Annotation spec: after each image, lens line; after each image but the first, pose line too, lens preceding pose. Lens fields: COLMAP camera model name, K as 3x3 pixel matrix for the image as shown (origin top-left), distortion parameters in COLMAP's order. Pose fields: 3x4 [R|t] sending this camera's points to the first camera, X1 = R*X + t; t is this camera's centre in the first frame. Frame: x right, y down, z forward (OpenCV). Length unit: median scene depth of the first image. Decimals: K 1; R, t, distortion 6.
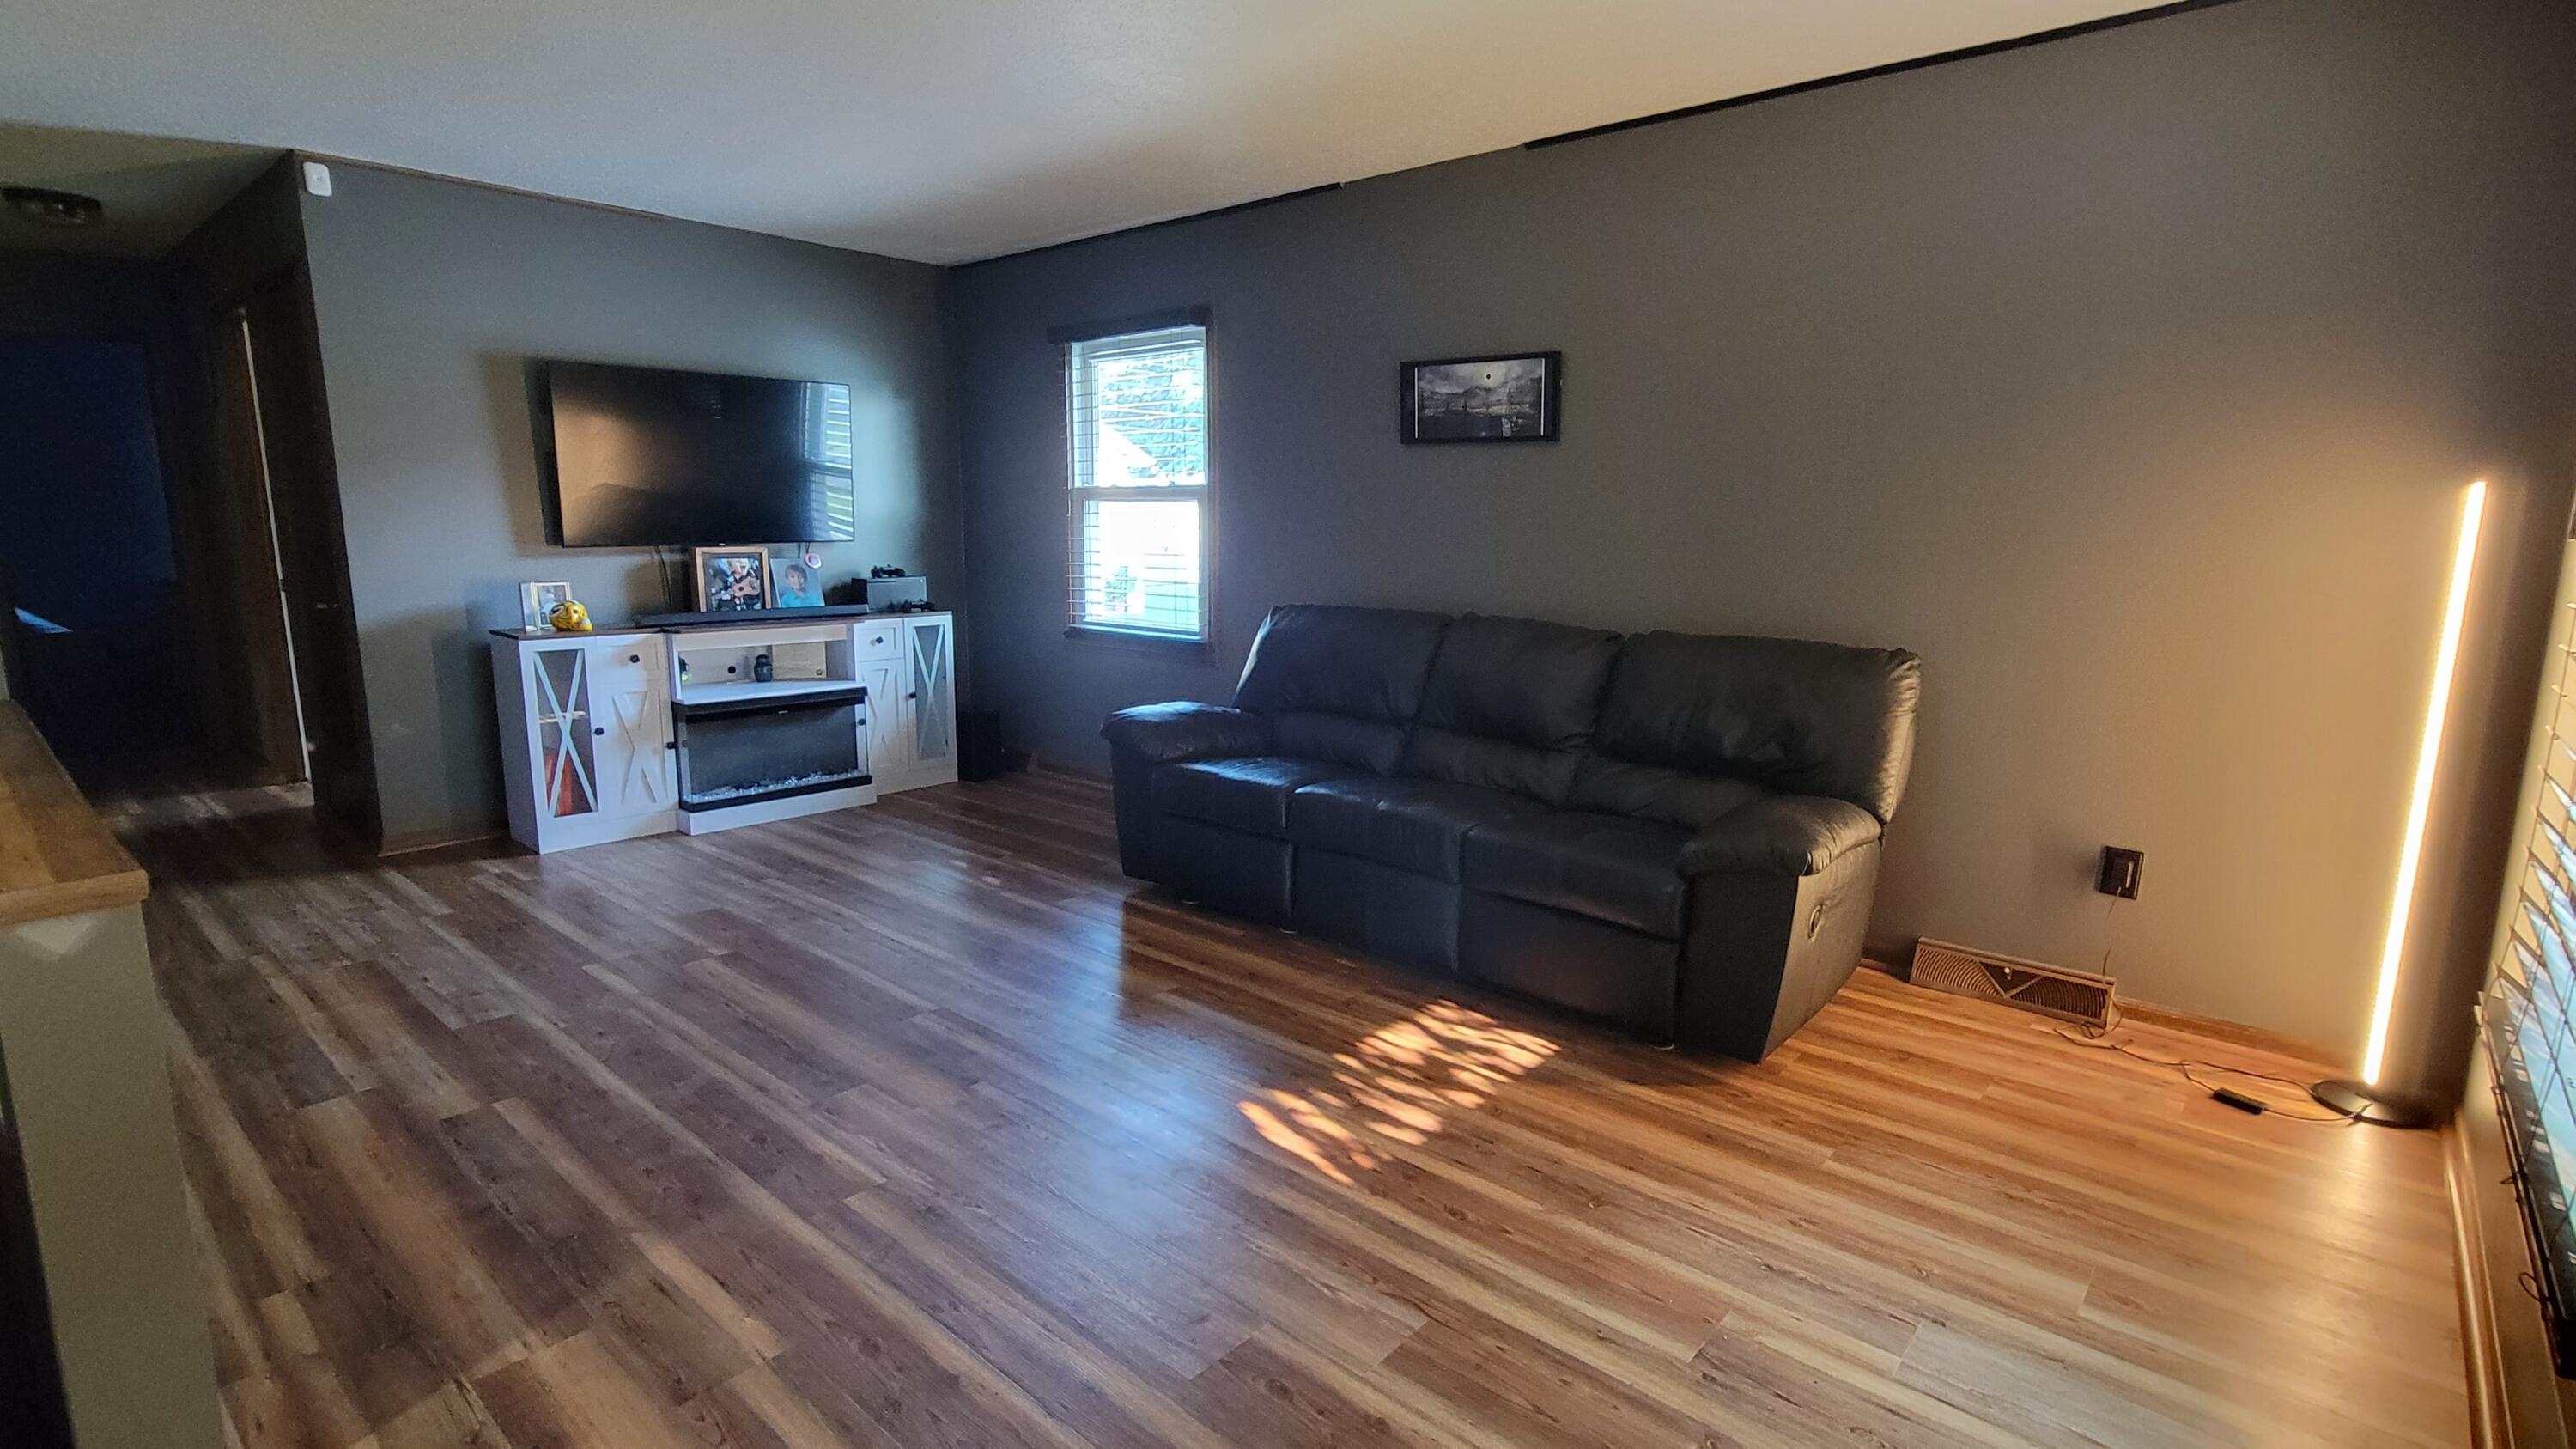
lens RADIAL K [[1215.1, 0, 1289.4], [0, 1215.1, 728.5], [0, 0, 1]] dist [0.002339, -0.000079]
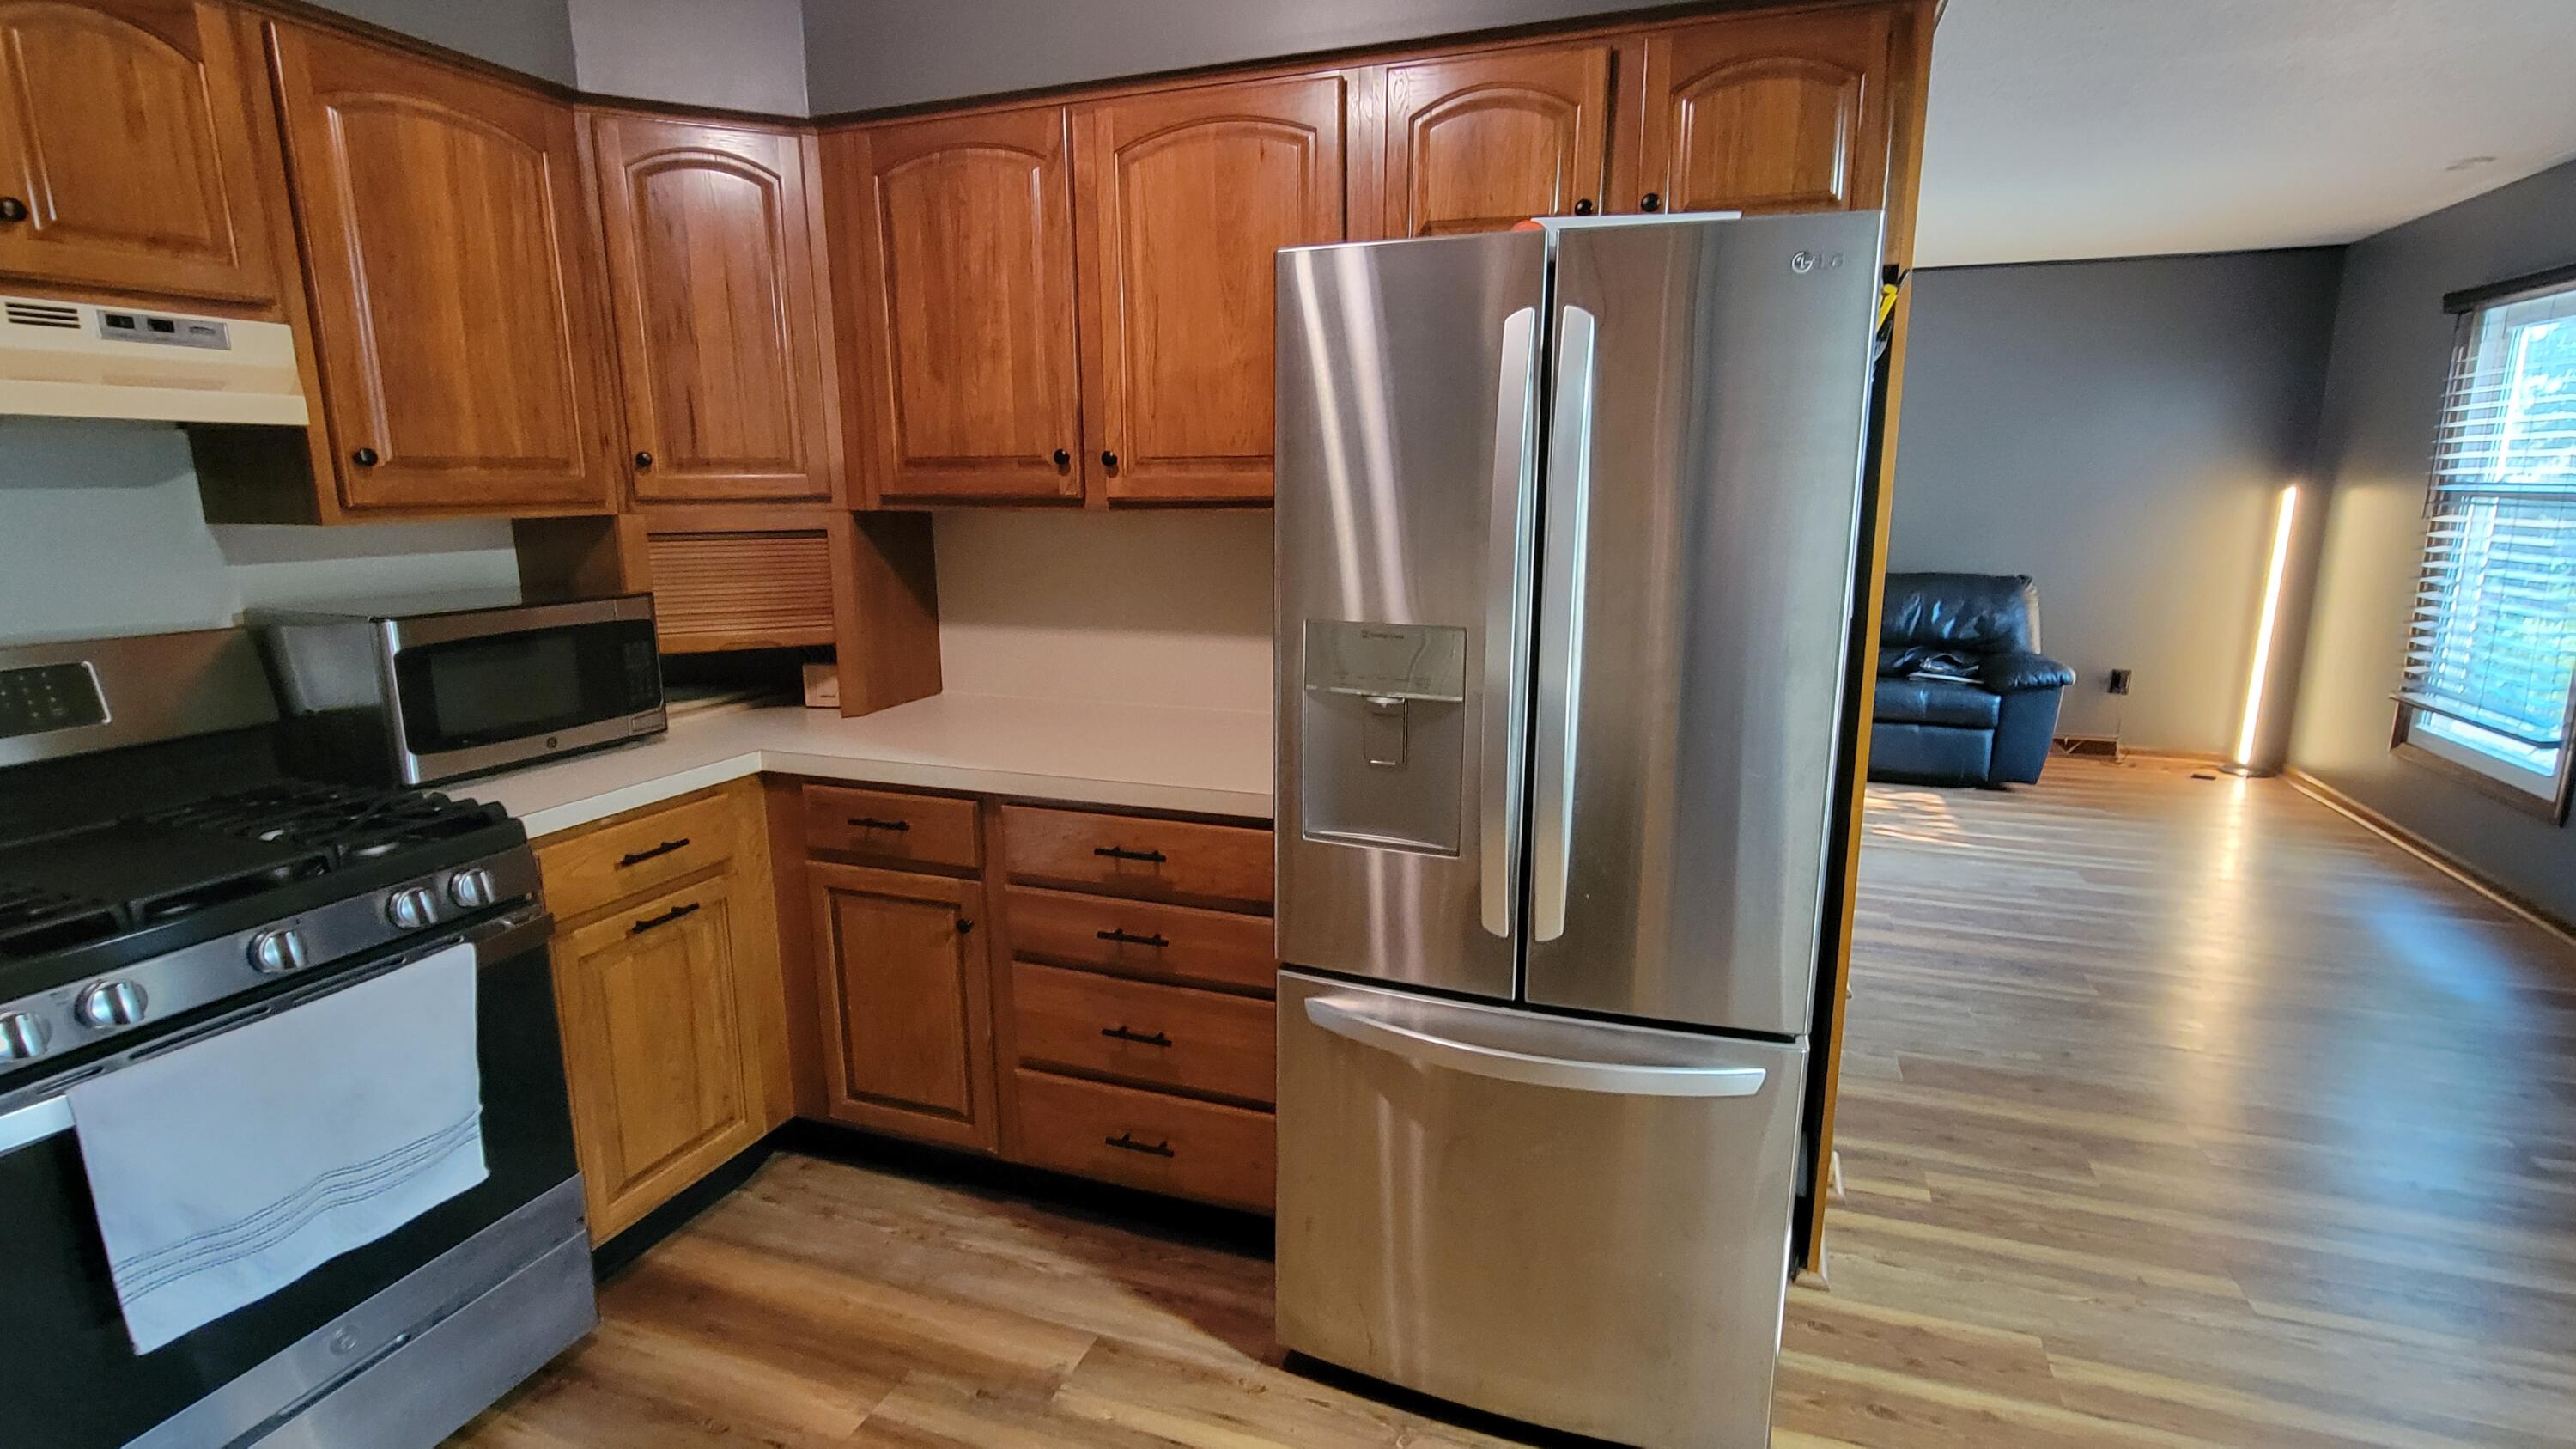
lens RADIAL K [[1215.1, 0, 1293.0], [0, 1215.1, 726.7], [0, 0, 1]] dist [0.002339, -0.000079]
pose [[0.932534, -0.085769, 0.350748, -1.271657], [0.076158, 0.996247, 0.041133, 0.005454], [-0.352960, -0.011645, 0.935566, -0.384298]]
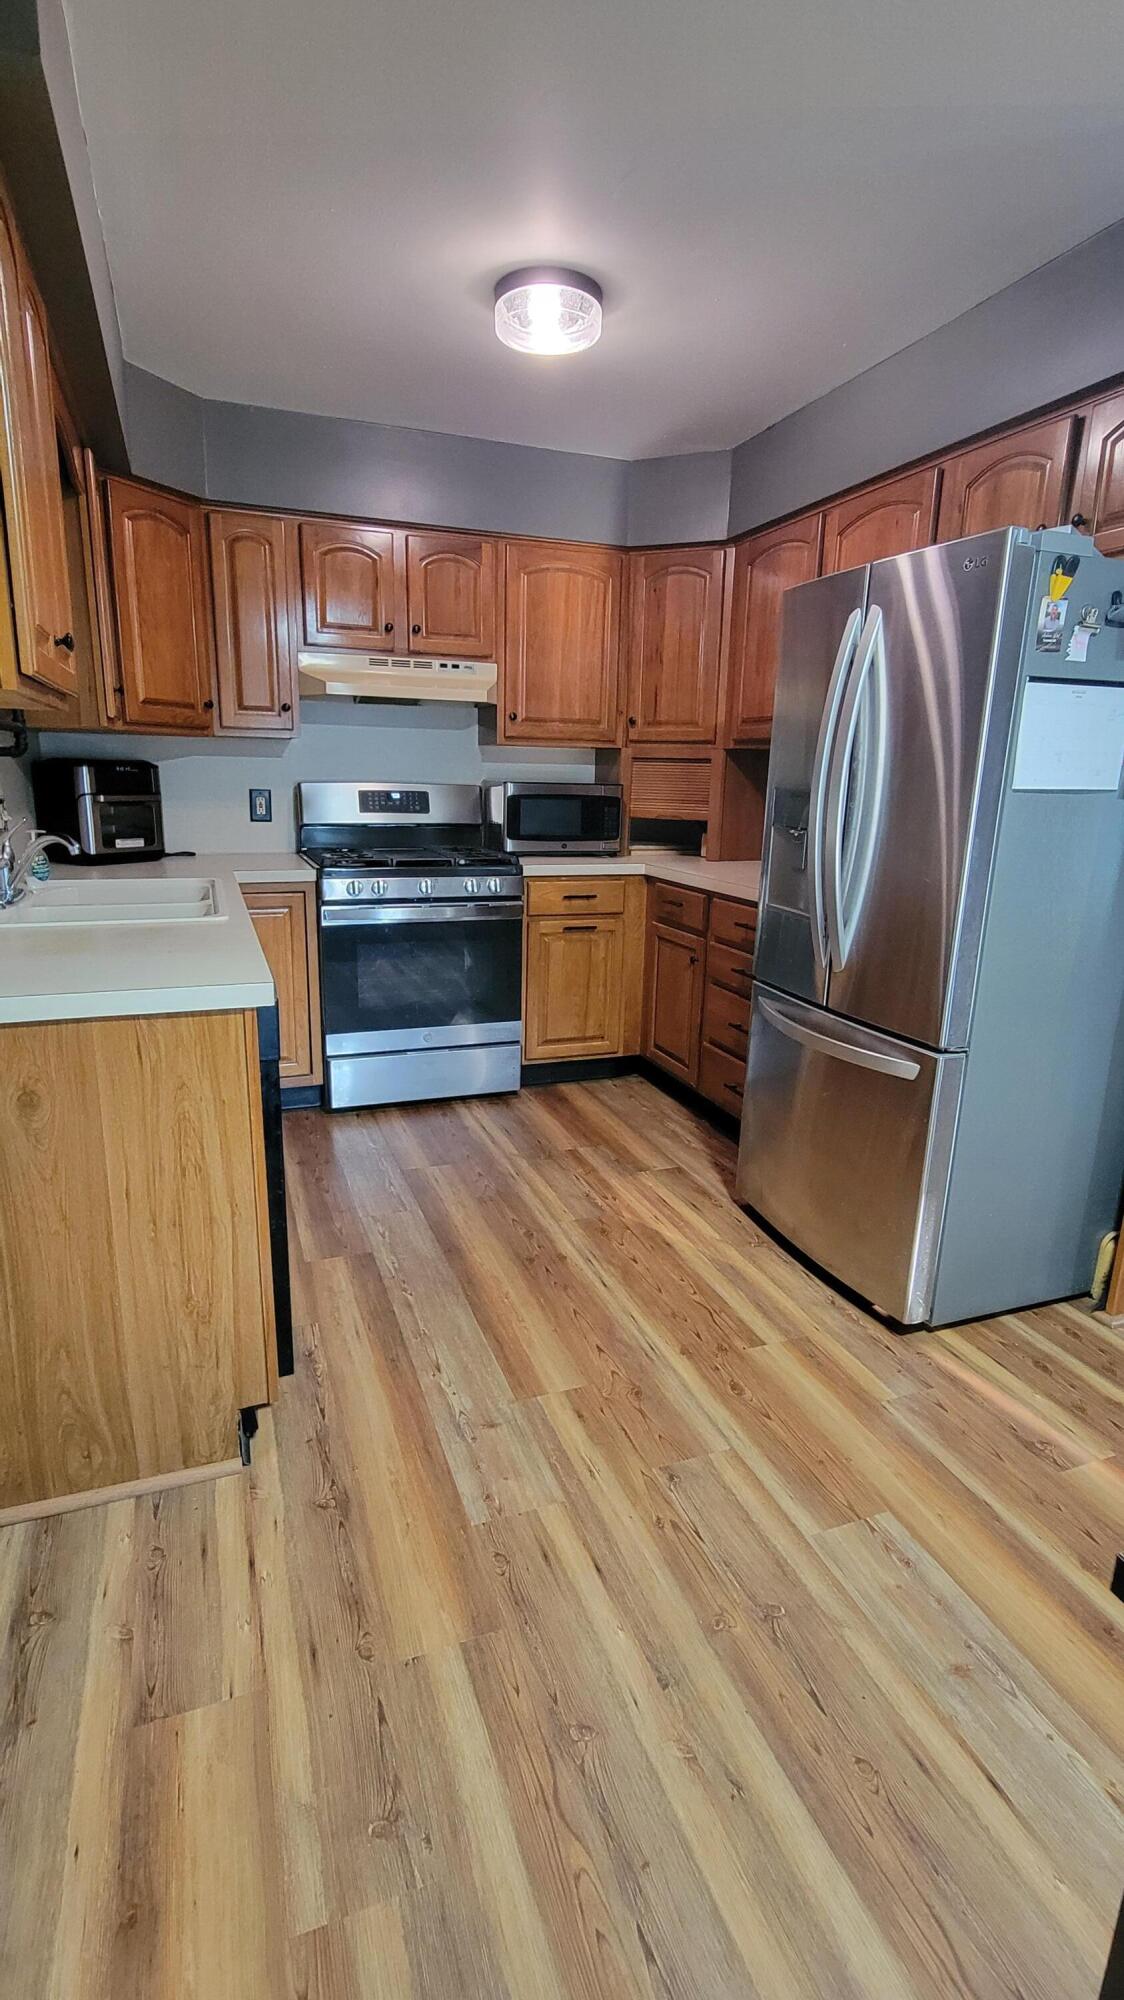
lens RADIAL K [[943.3, 0, 564.6], [0, 943.3, 1002.0], [0, 0, 1]] dist [0.002339, -0.000079]
pose [[0.882542, 0.122888, -0.453892, -0.840201], [-0.097476, 0.992092, 0.079069, 0.115374], [0.460019, -0.025538, 0.887542, -0.672619]]
